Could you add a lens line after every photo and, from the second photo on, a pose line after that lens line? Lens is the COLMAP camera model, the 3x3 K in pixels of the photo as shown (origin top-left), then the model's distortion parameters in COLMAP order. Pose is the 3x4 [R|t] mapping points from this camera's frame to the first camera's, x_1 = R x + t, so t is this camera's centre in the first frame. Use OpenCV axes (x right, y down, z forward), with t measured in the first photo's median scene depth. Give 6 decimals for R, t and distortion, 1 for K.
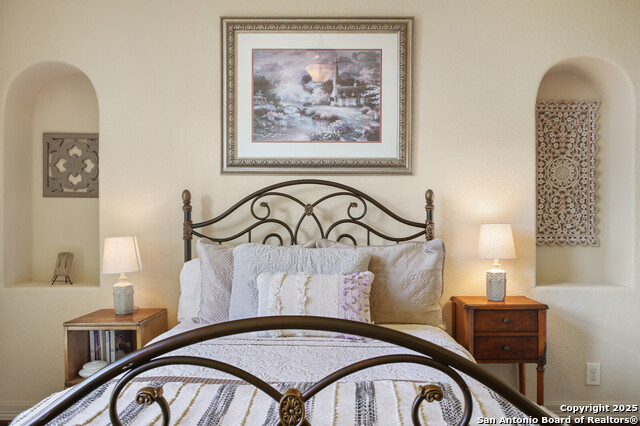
lens RADIAL K [[536.8, 0, 316.6], [0, 536.8, 227.4], [0, 0, 1]] dist [-0.009132, -0.004312]
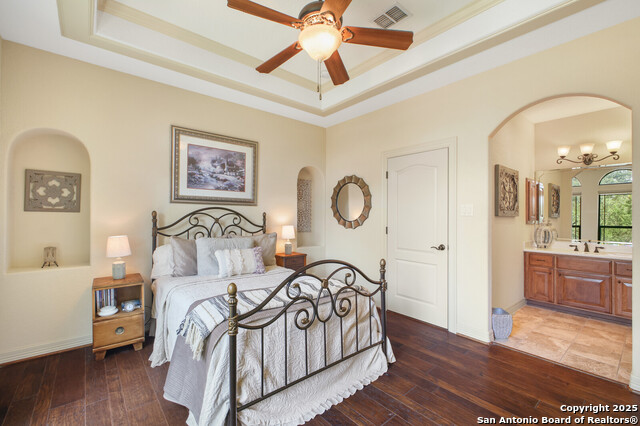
lens RADIAL K [[281.8, 0, 320.4], [0, 281.8, 213.8], [0, 0, 1]] dist [-0.000545, -0.000050]
pose [[0.757657, 0.009722, 0.652581, -0.442712], [-0.002950, 0.999930, -0.011471, -0.047646], [-0.652647, 0.006766, 0.757632, -0.168852]]
